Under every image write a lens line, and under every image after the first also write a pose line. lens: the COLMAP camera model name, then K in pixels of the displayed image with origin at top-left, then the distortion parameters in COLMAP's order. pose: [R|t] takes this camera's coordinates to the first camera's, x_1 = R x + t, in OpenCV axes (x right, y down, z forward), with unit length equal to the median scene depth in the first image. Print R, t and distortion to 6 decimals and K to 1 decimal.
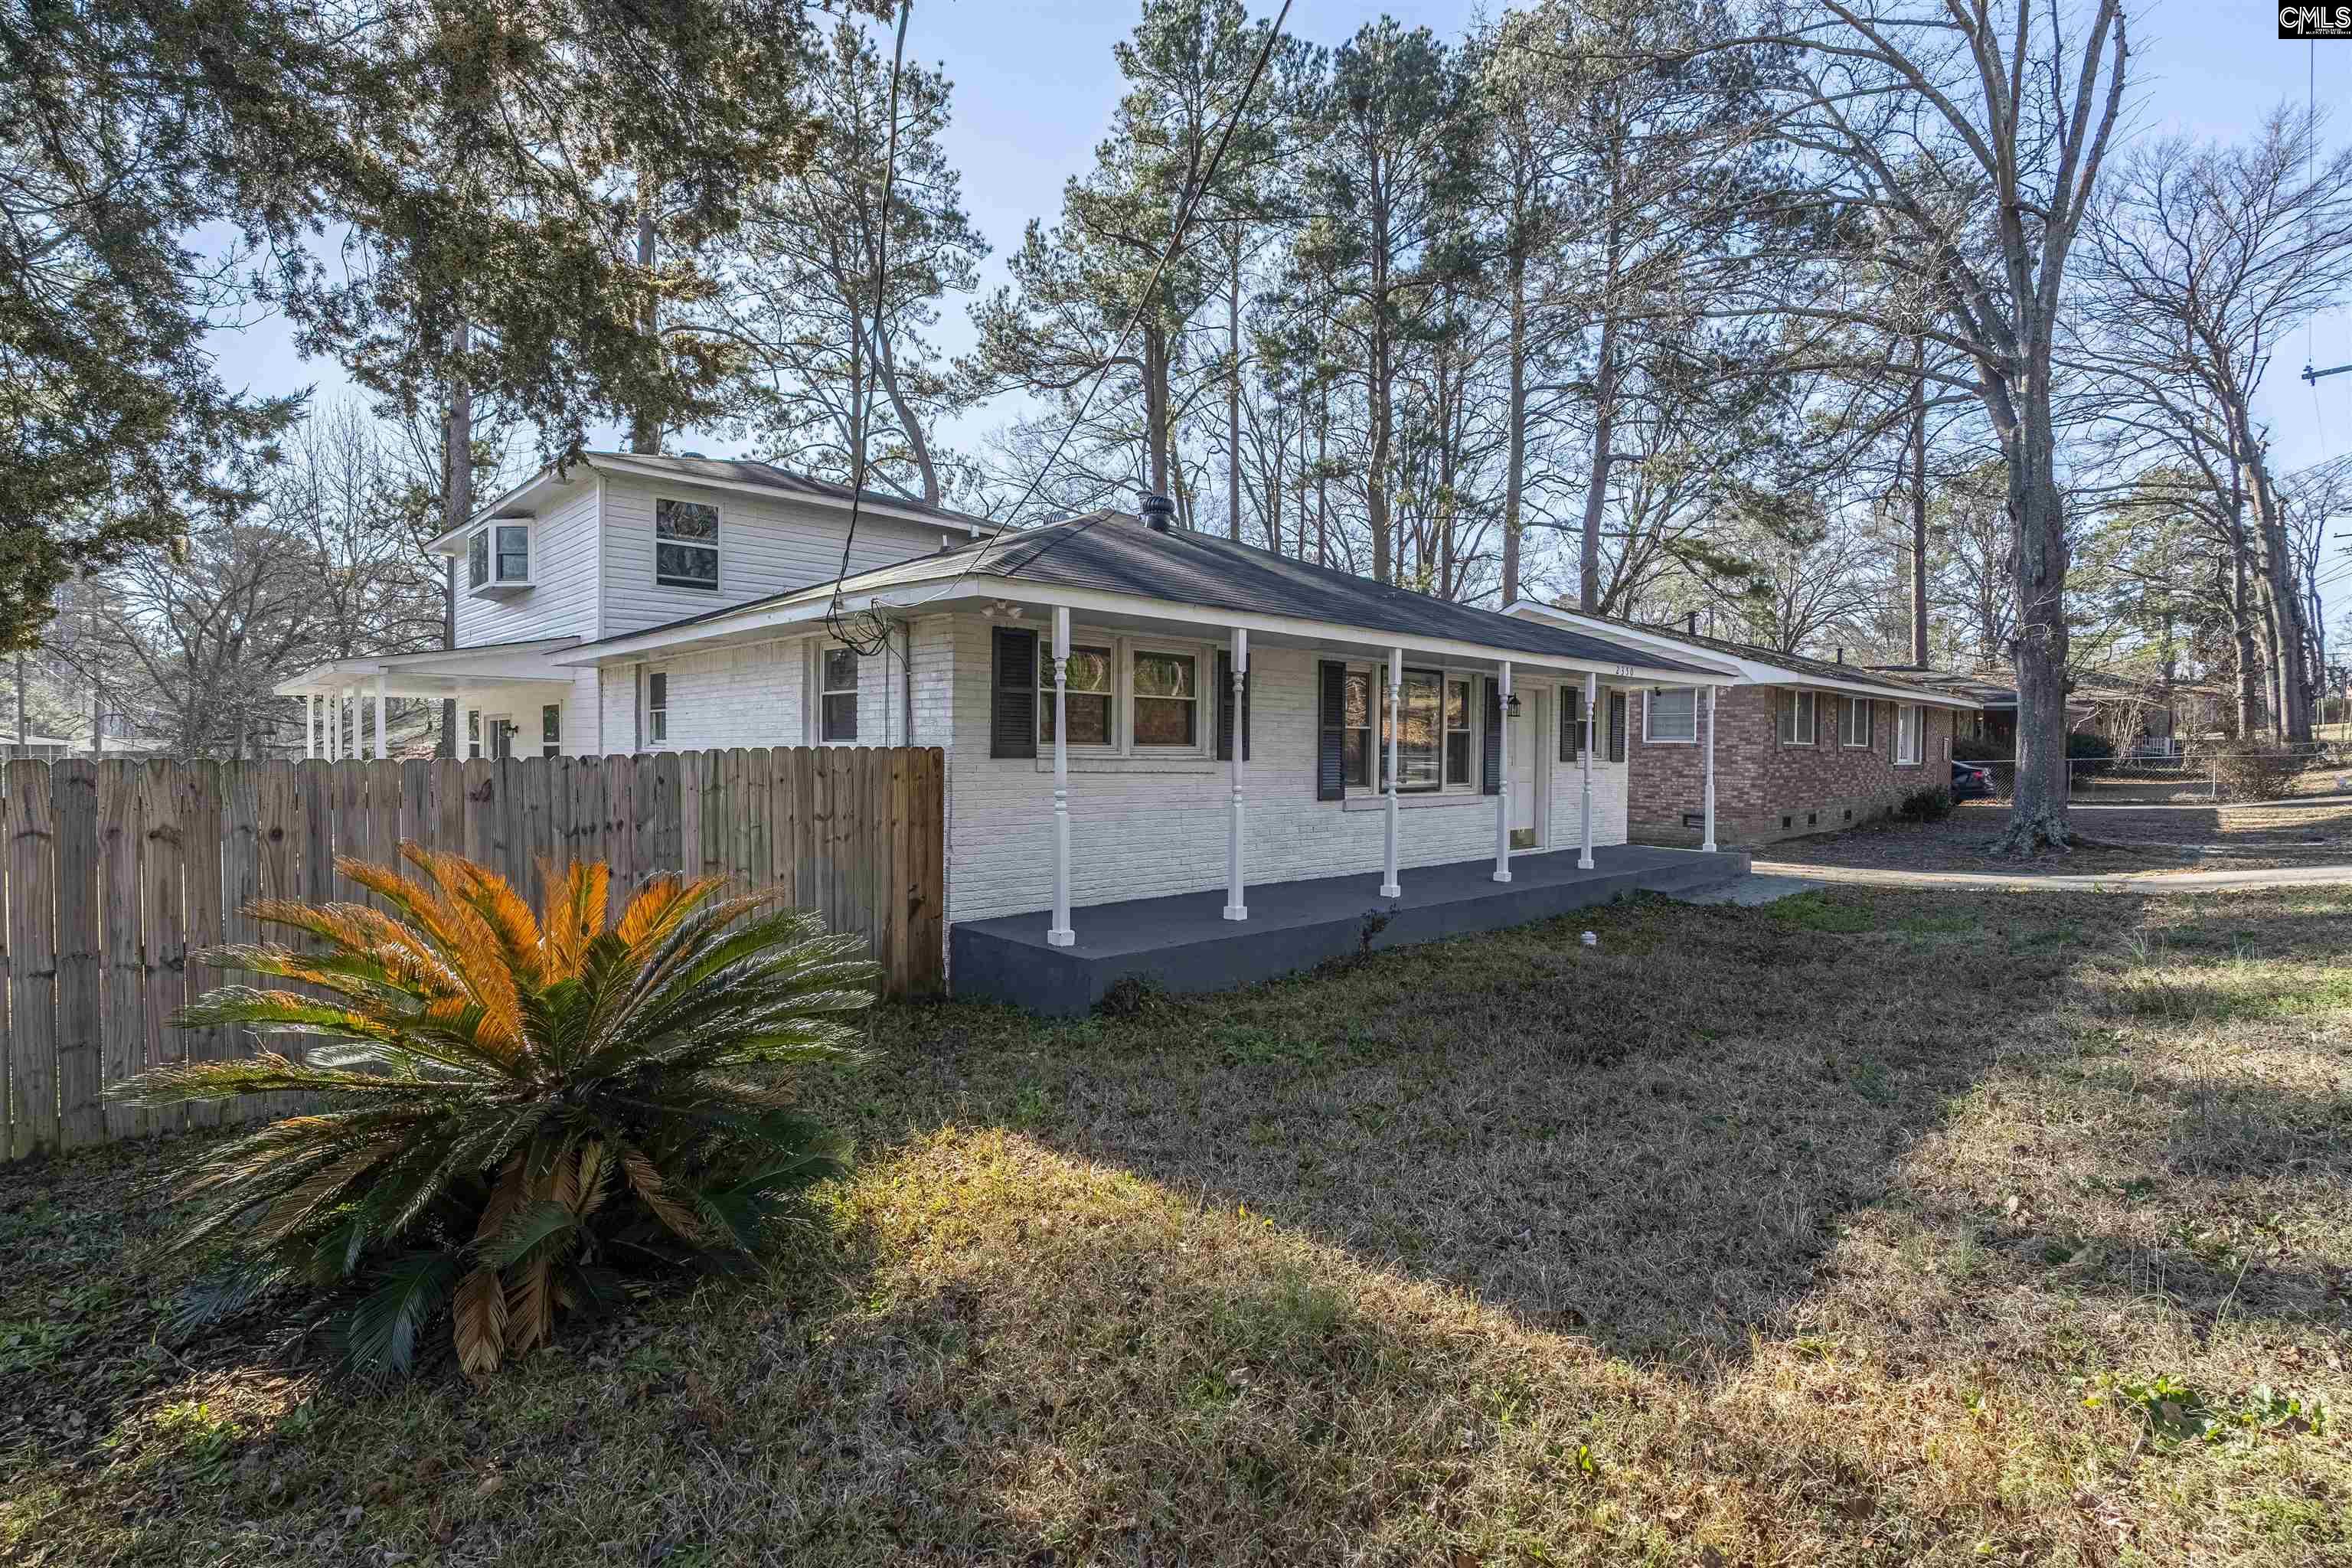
lens RADIAL K [[1152.2, 0, 1176.0], [0, 1152.2, 784.0], [0, 0, 1]] dist [0.001414, 0.001204]
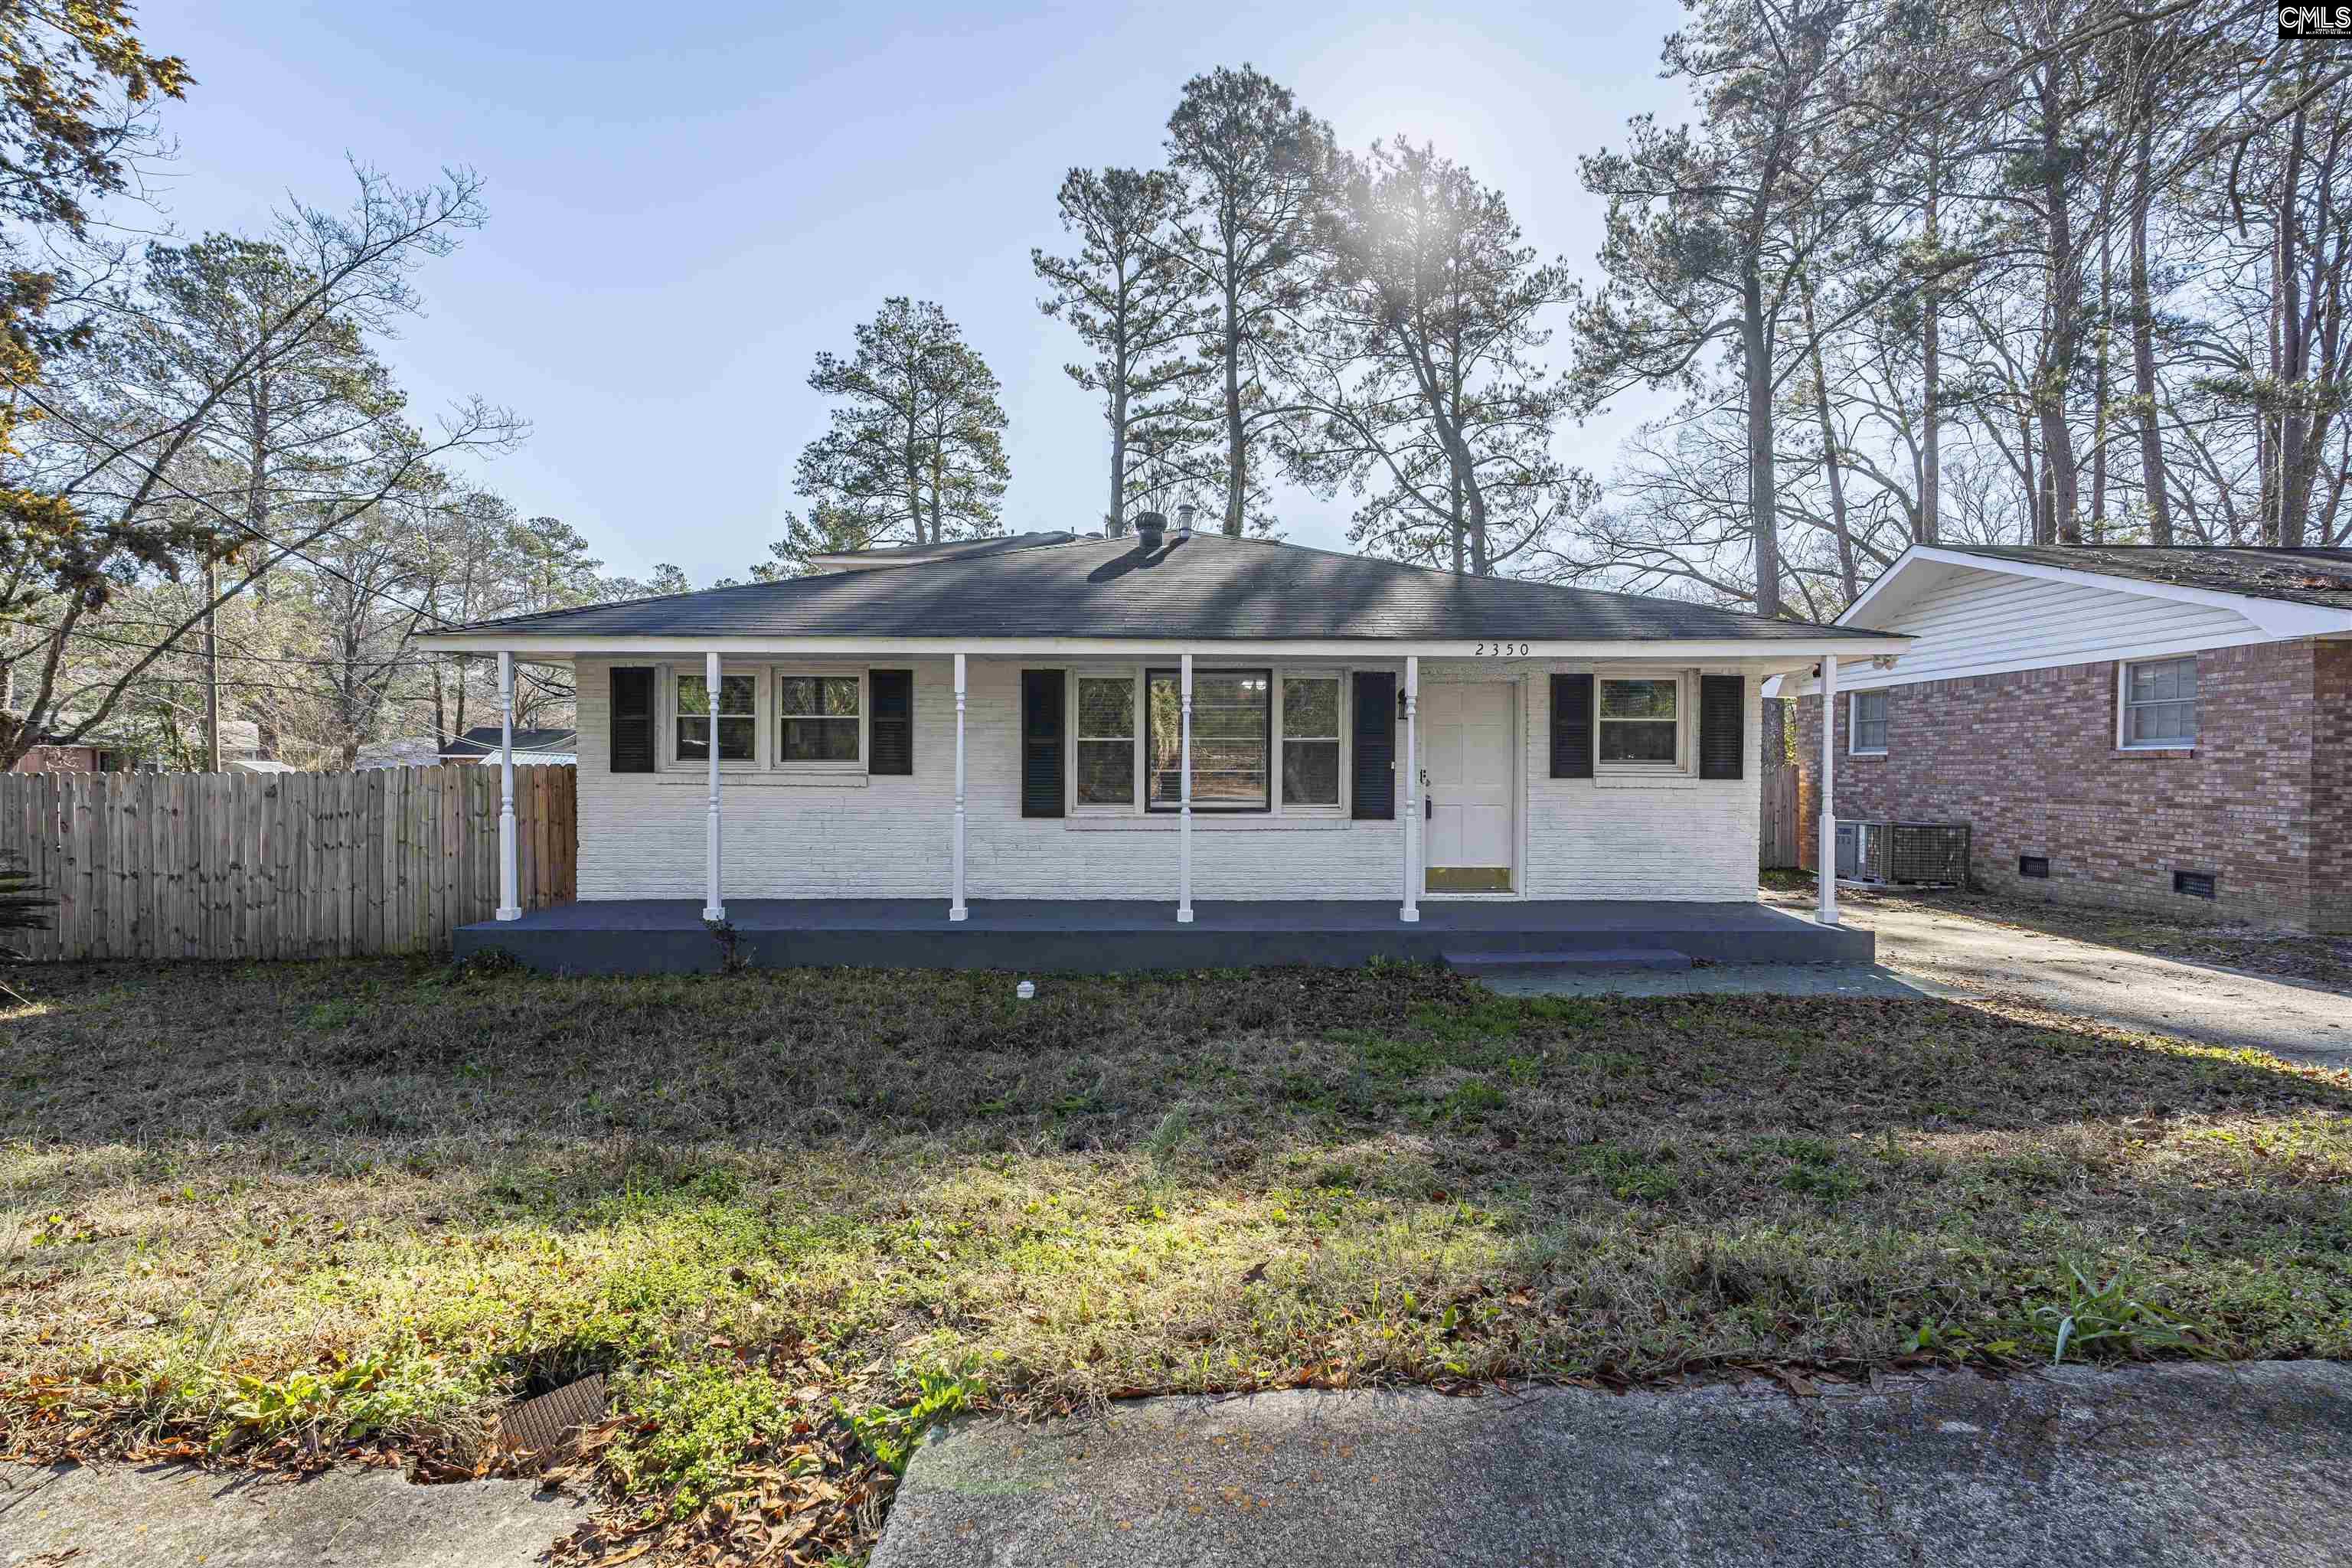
lens RADIAL K [[1119.3, 0, 1197.2], [0, 1119.3, 791.2], [0, 0, 1]] dist [-0.003082, 0.000670]
pose [[0.705289, 0.001457, -0.708918, 0.809354], [-0.016817, 0.999751, -0.014676, 0.003667], [0.708720, 0.022273, 0.705138, 0.410685]]
